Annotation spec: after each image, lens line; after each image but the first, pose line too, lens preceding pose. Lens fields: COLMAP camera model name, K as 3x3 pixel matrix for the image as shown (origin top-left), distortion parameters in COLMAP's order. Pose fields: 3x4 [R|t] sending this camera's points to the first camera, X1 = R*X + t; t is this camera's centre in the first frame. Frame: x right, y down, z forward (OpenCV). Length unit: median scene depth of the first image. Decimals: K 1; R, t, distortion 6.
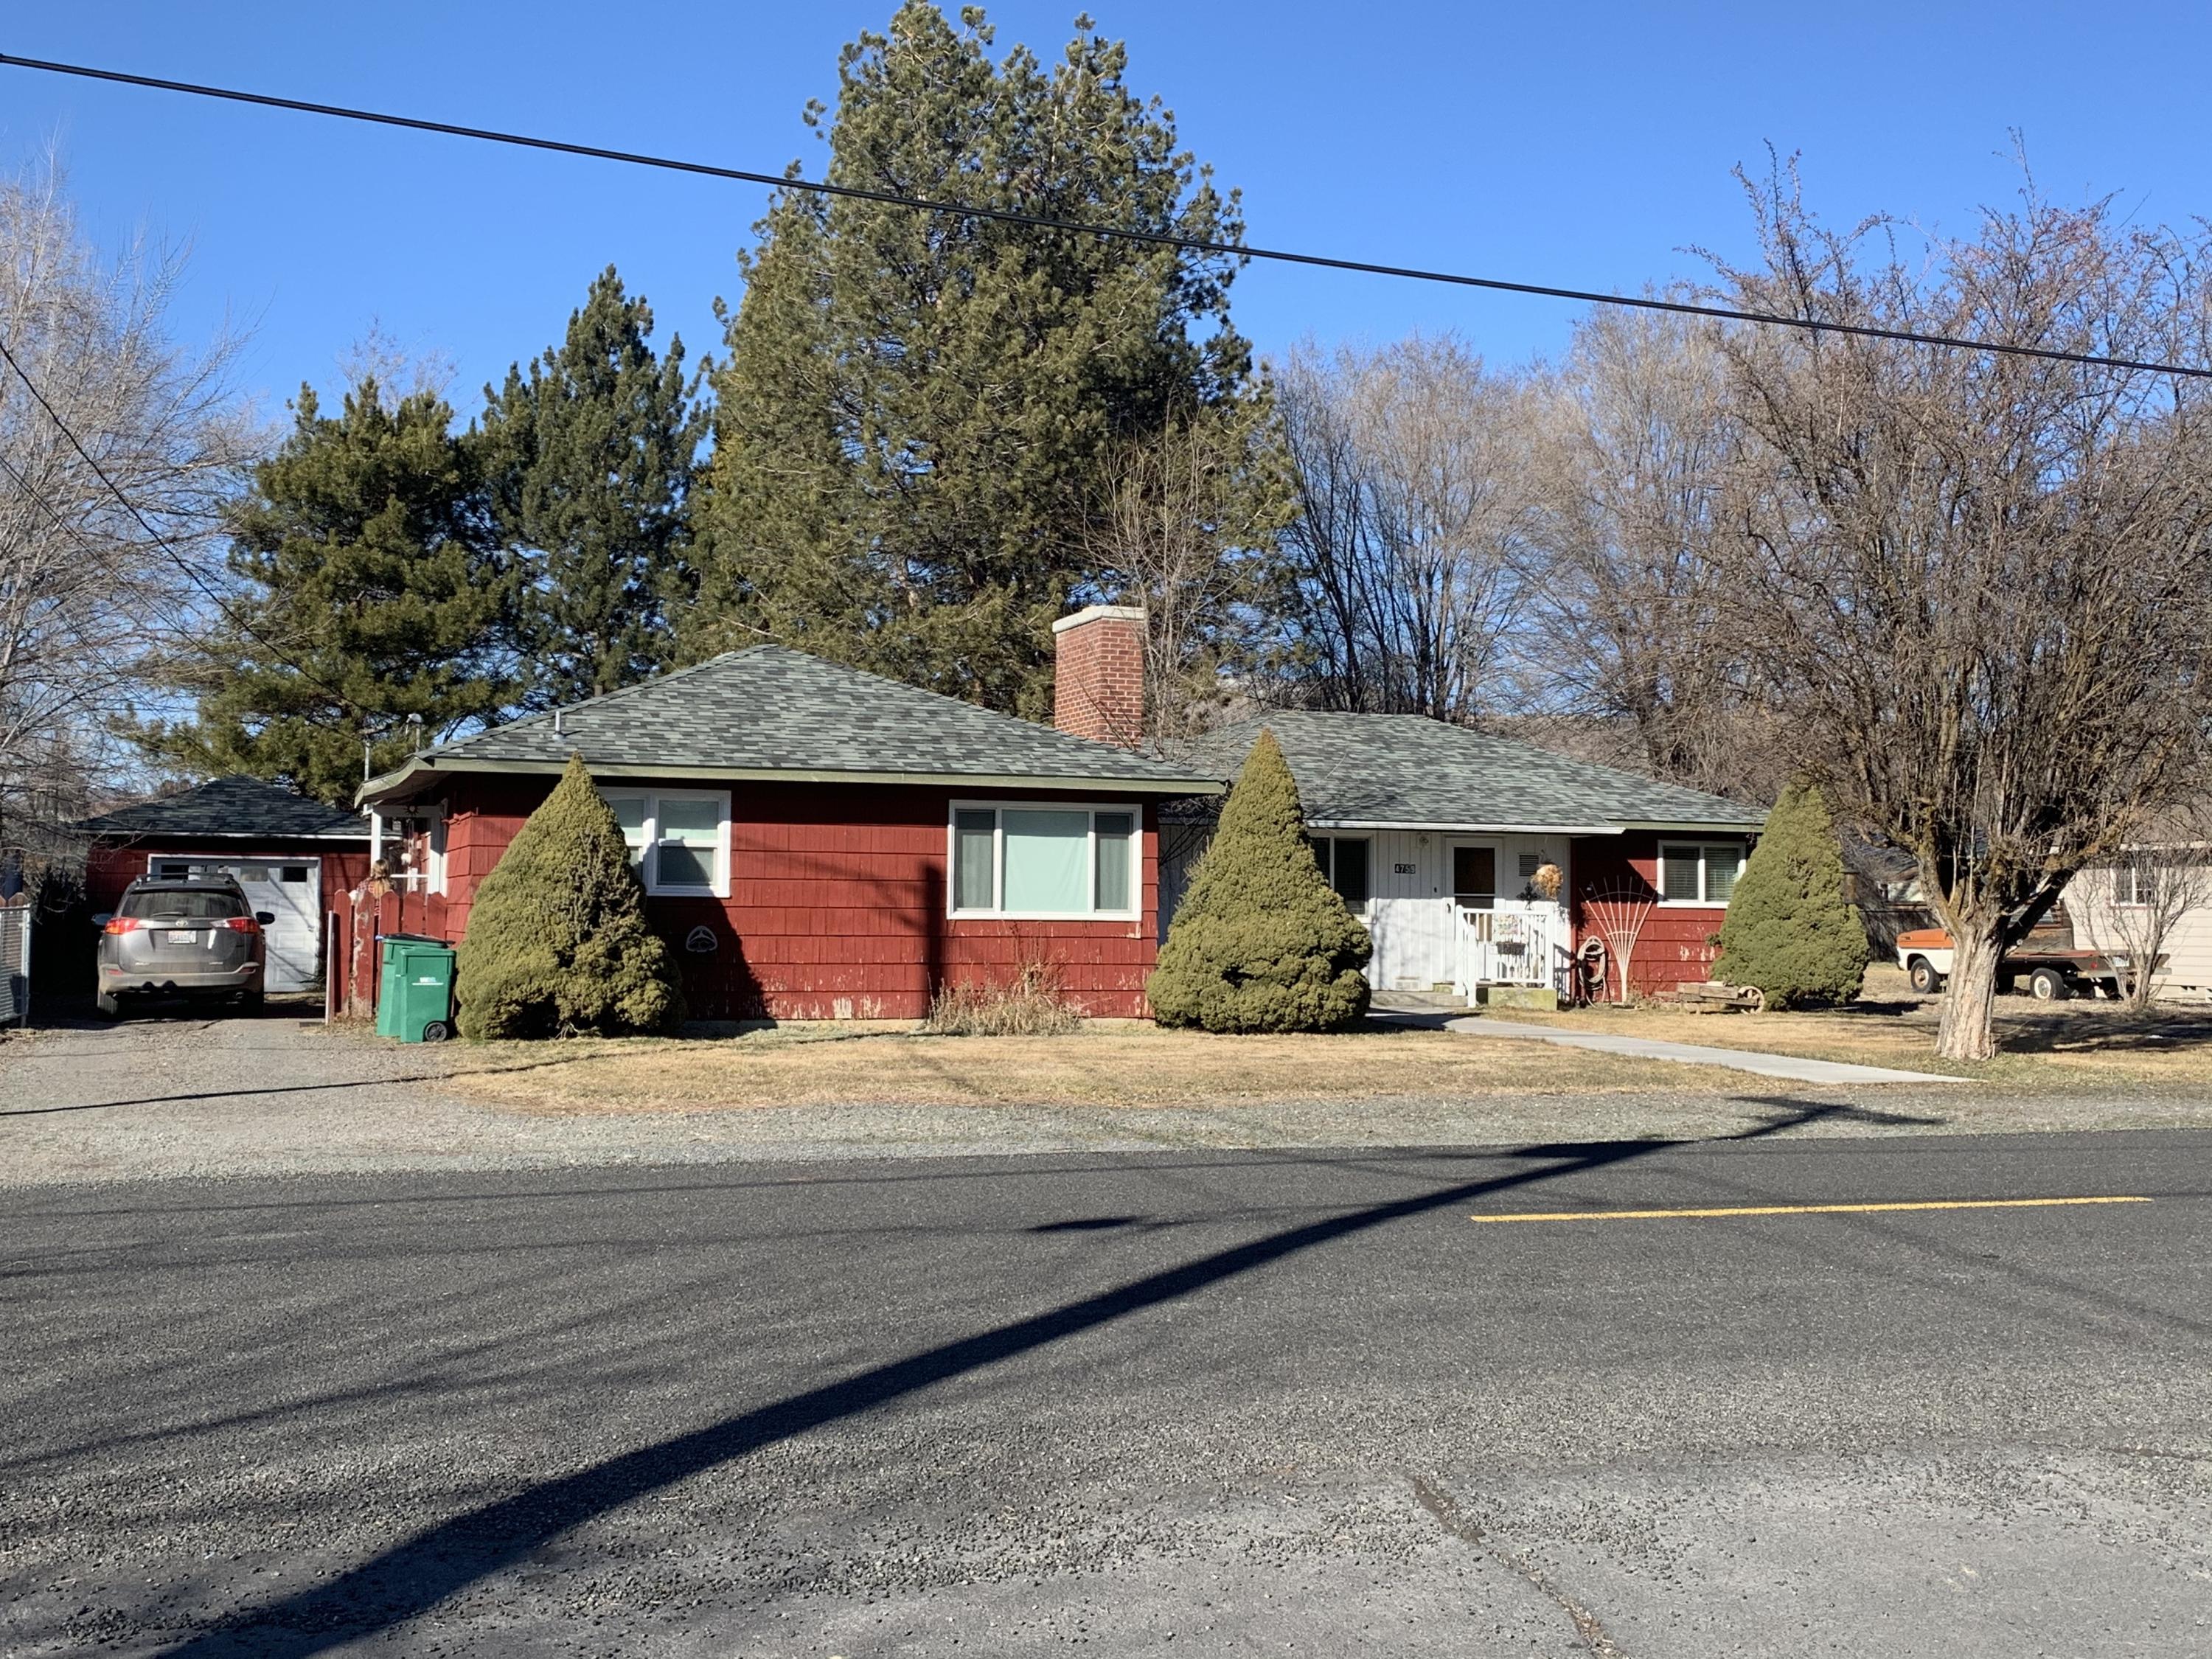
lens RADIAL K [[2372.3, 0, 1103.4], [0, 2372.3, 791.7], [0, 0, 1]] dist [0.149918, -0.571449]
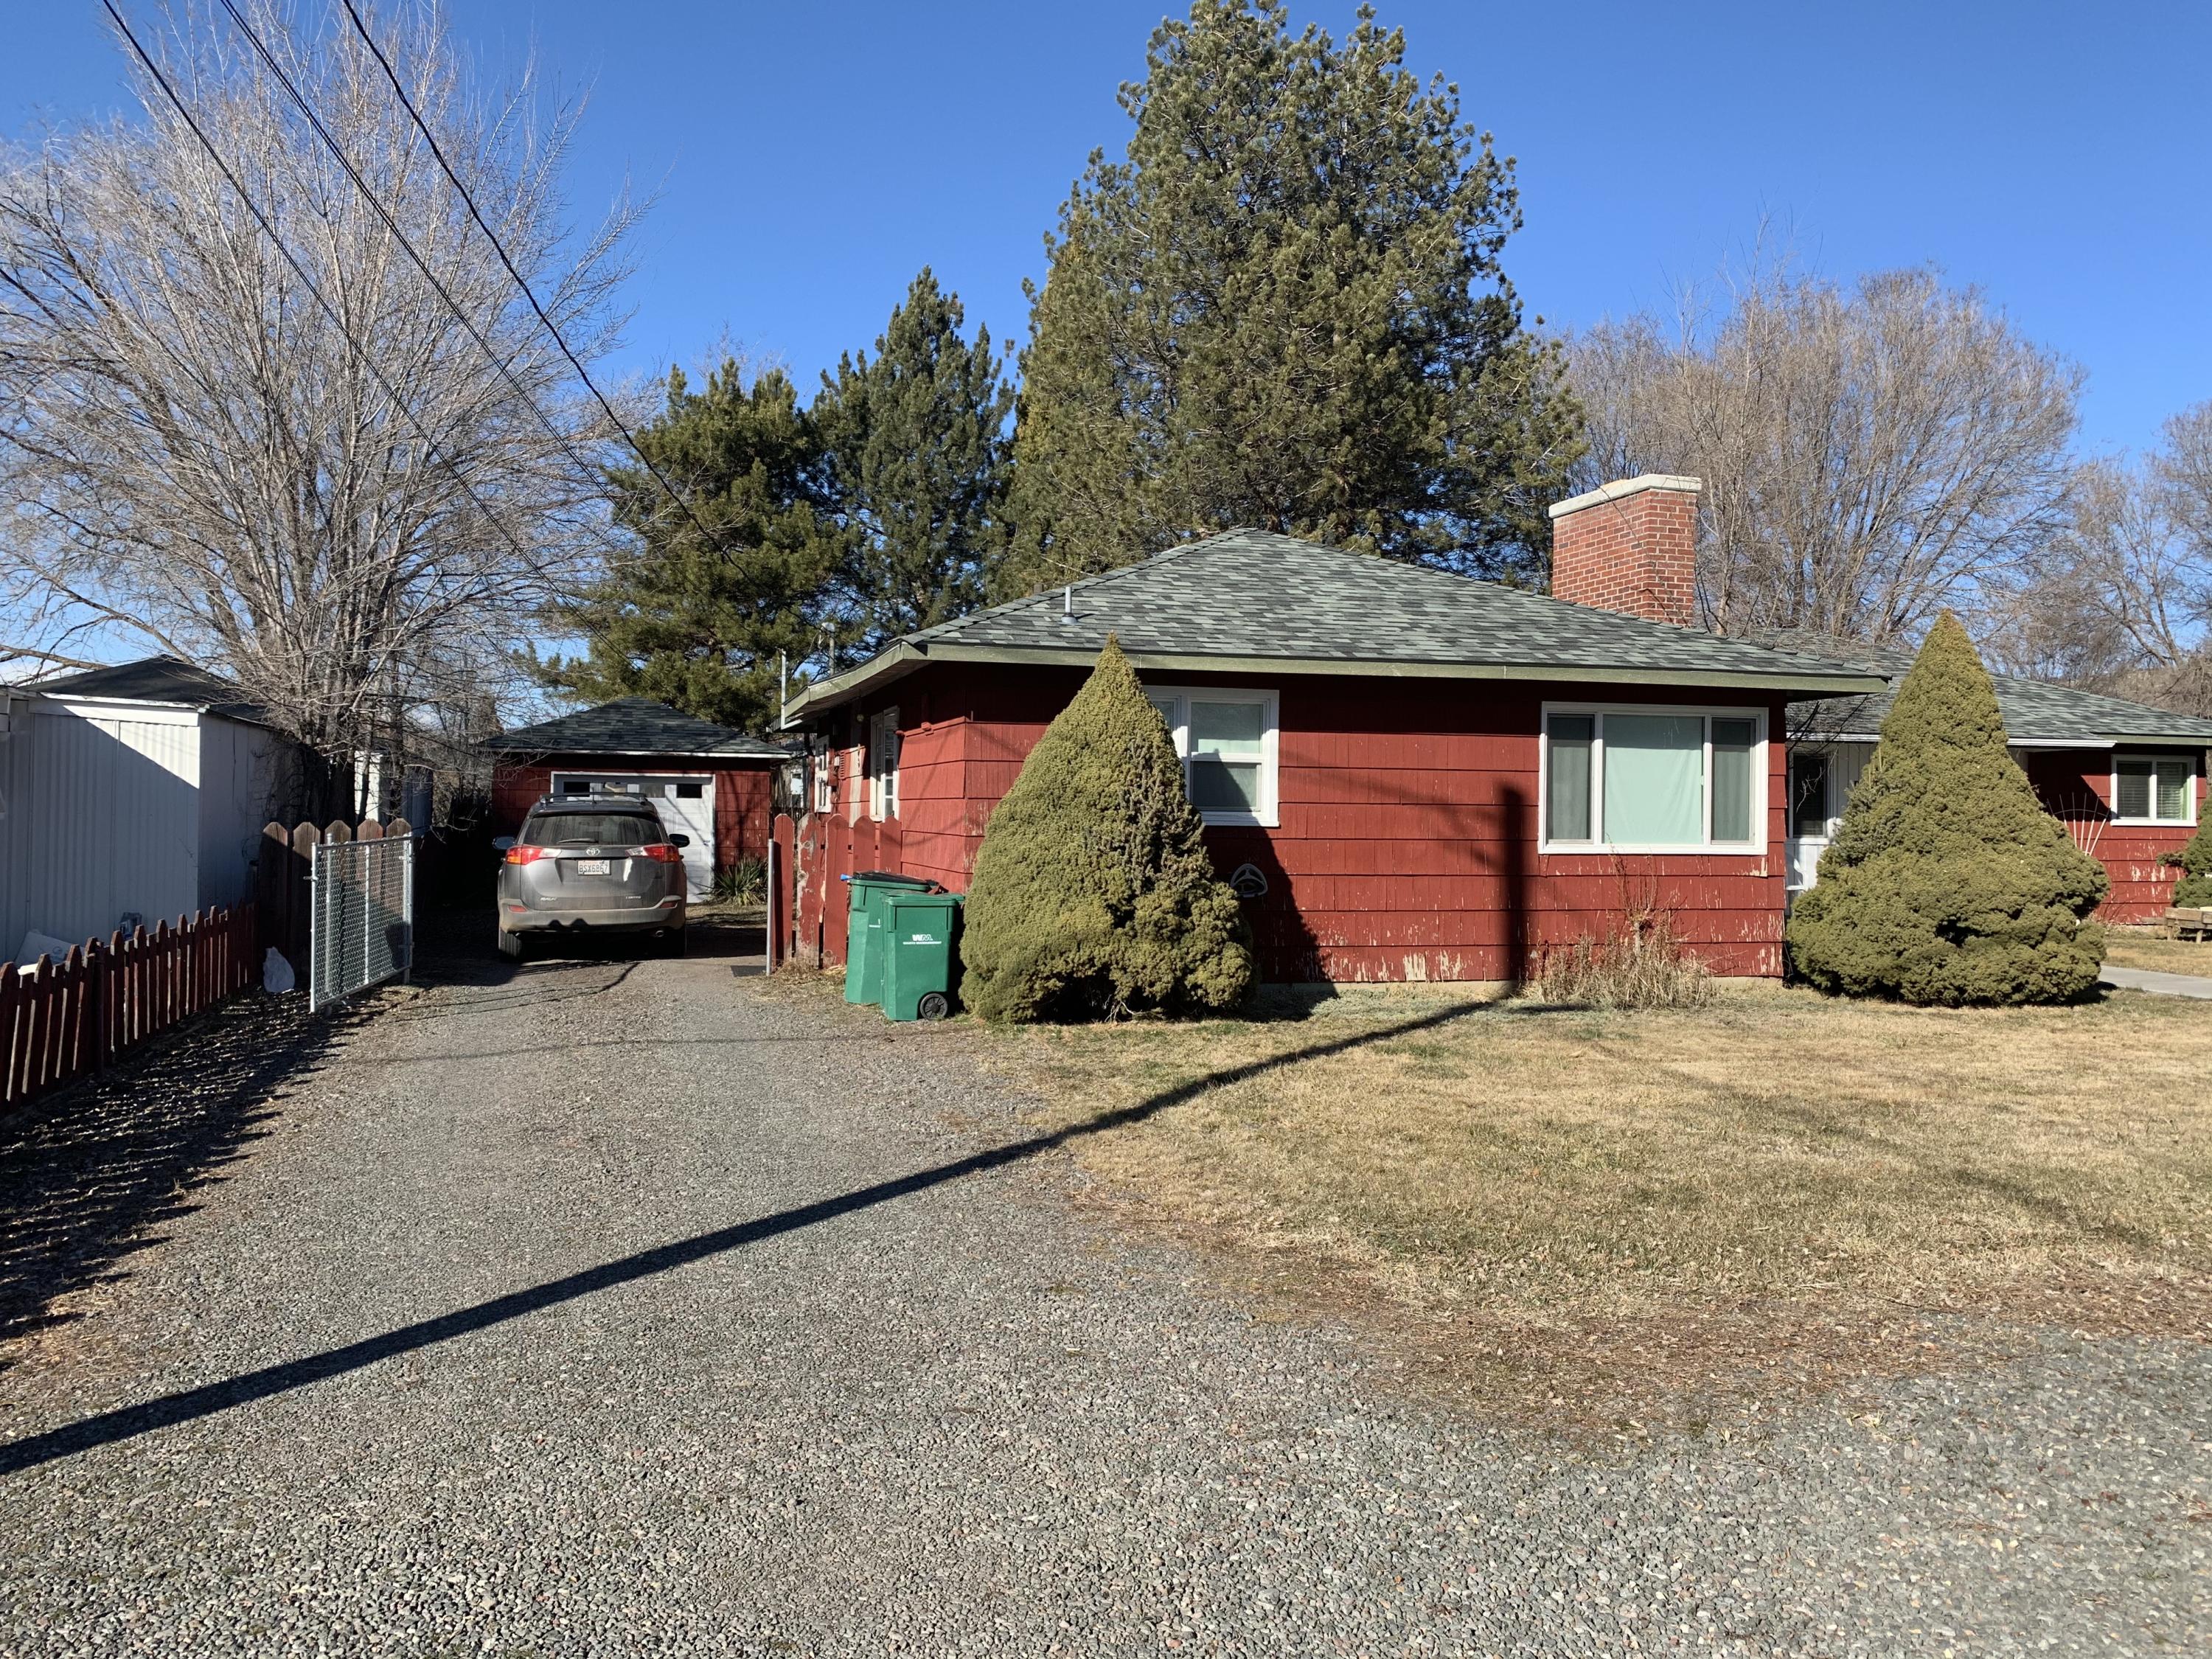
lens RADIAL K [[1653.4, 0, 1097.8], [0, 1653.4, 817.3], [0, 0, 1]] dist [0.090426, -0.190618]
pose [[0.998177, -0.000014, -0.060355, -0.173288], [0.003280, 0.998535, 0.054009, 0.011043], [0.060266, -0.054109, 0.996715, 0.429156]]
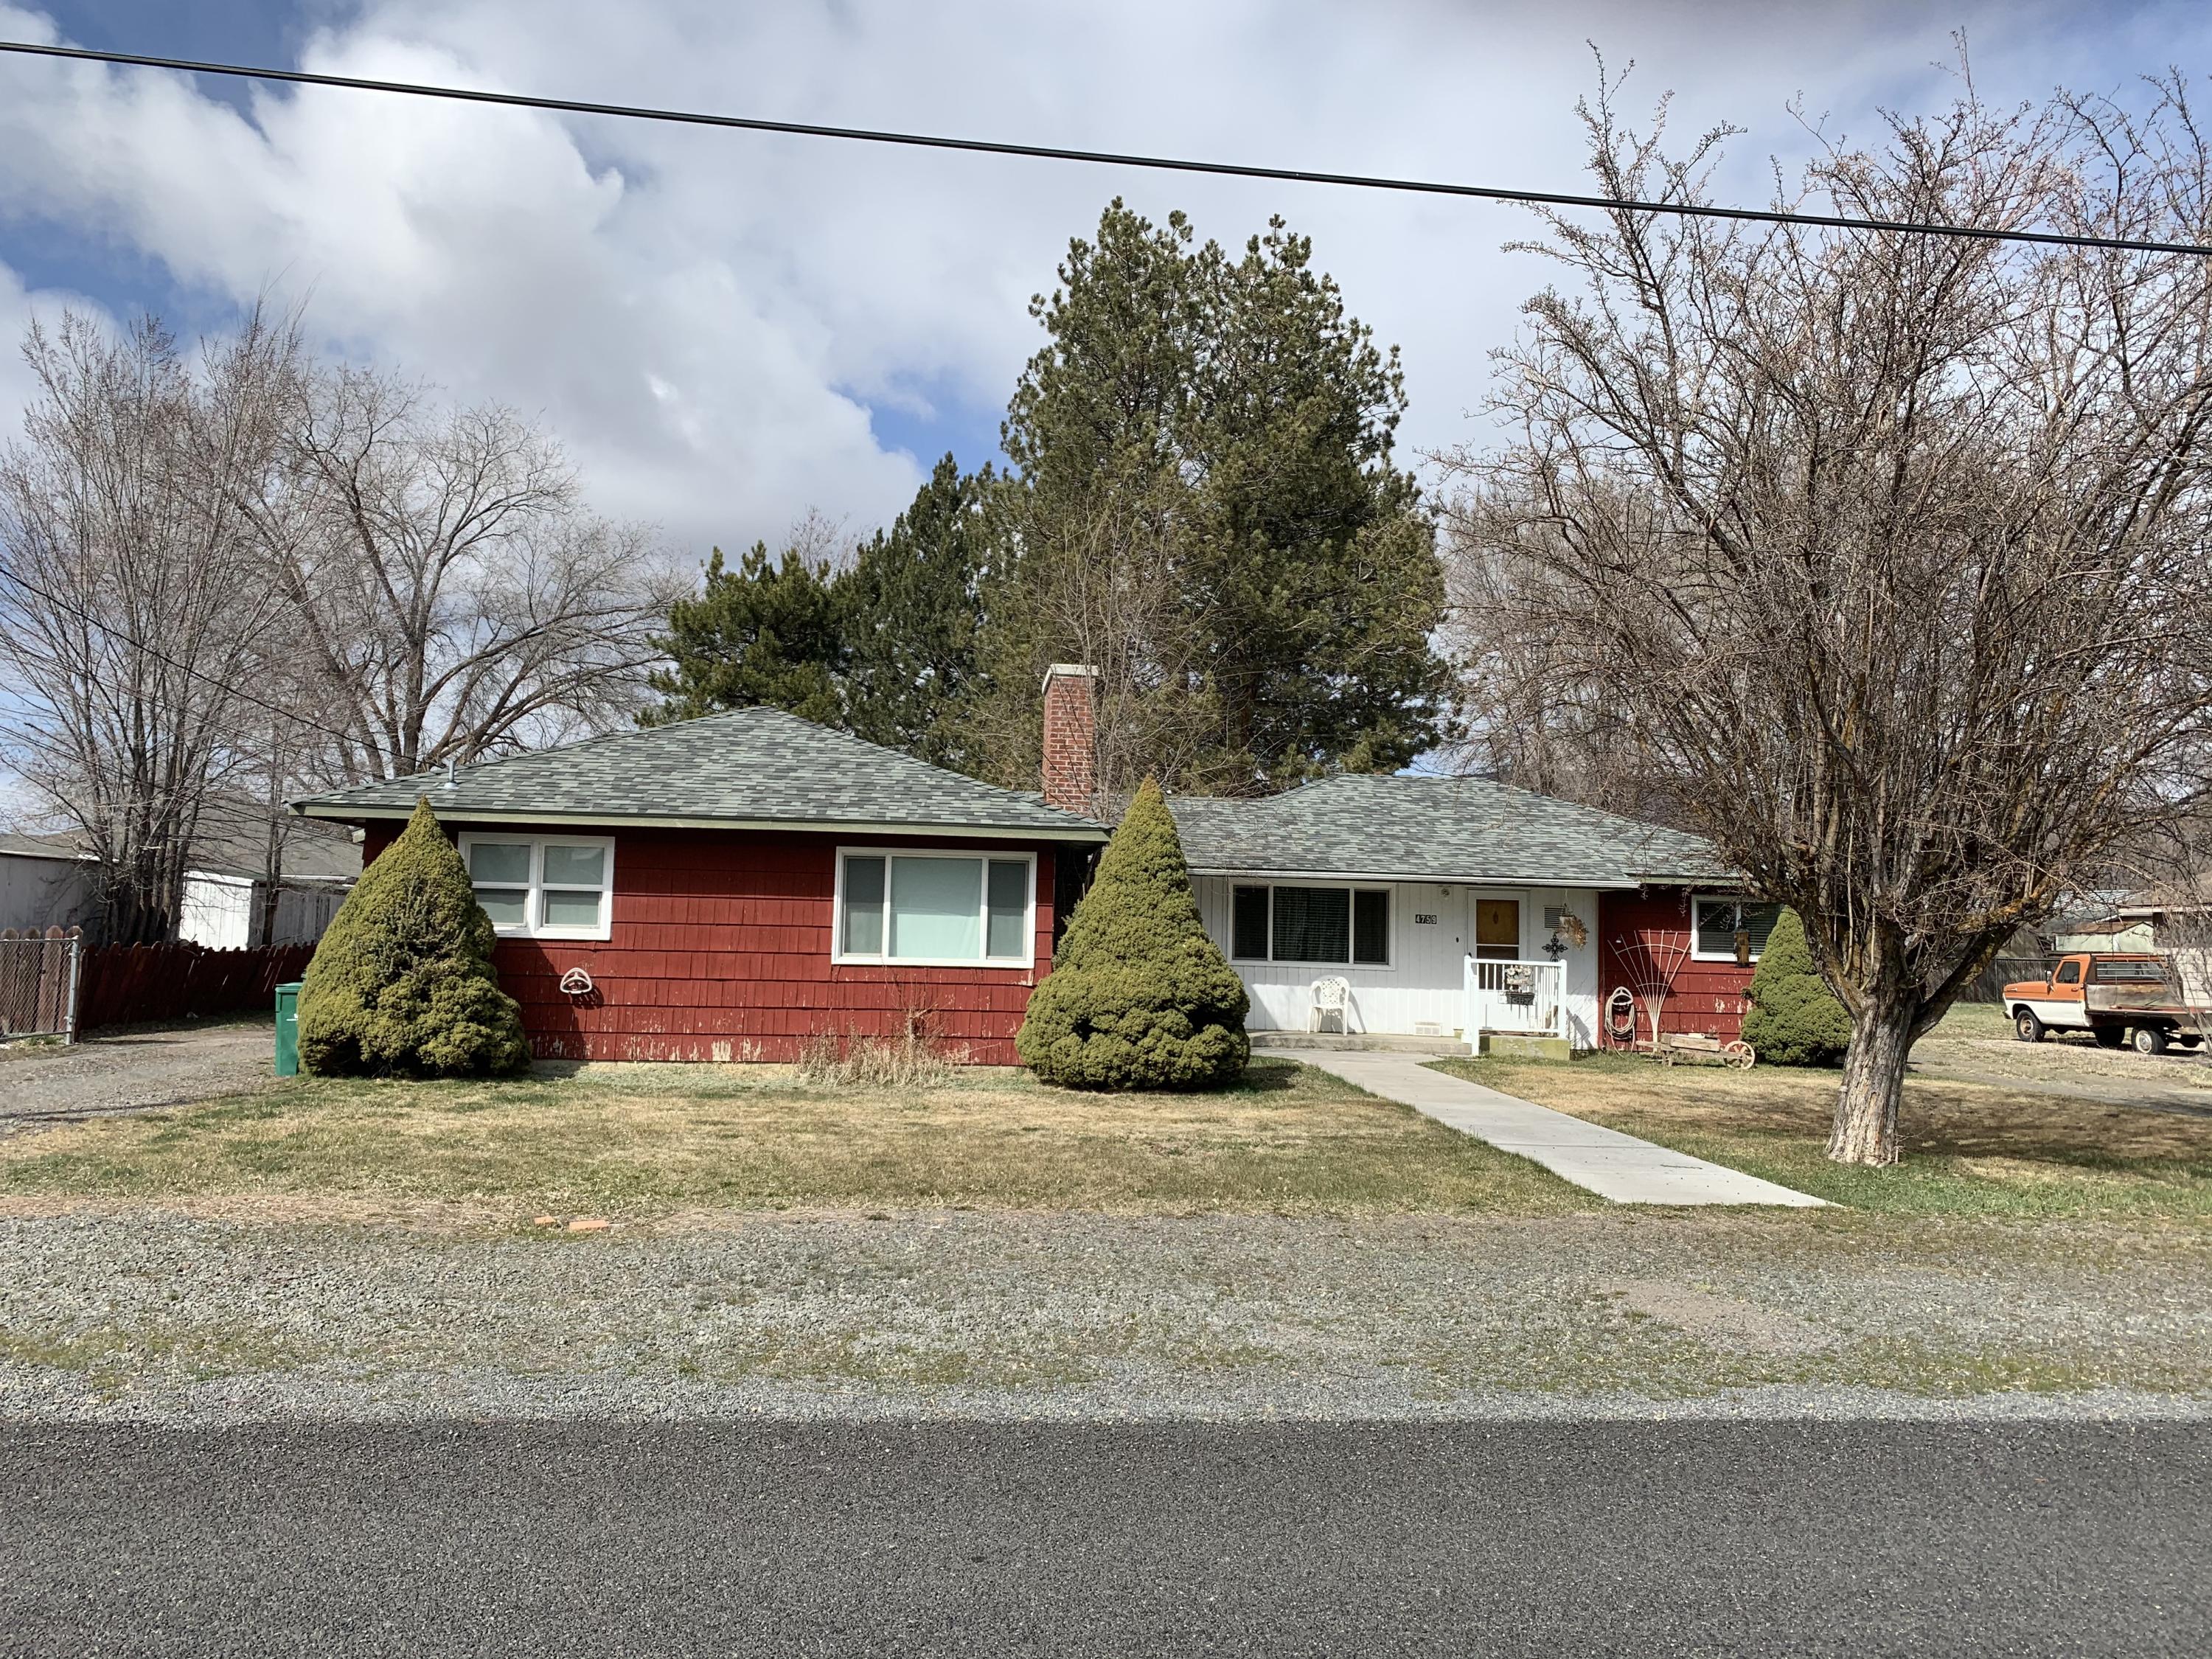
lens RADIAL K [[1653.4, 0, 1097.8], [0, 1653.4, 817.3], [0, 0, 1]] dist [0.090426, -0.190618]
pose [[0.972433, -0.003228, -0.233158, 0.203731], [-0.002928, 0.999656, -0.026055, 0.008994], [0.233162, 0.026020, 0.972090, 0.329367]]
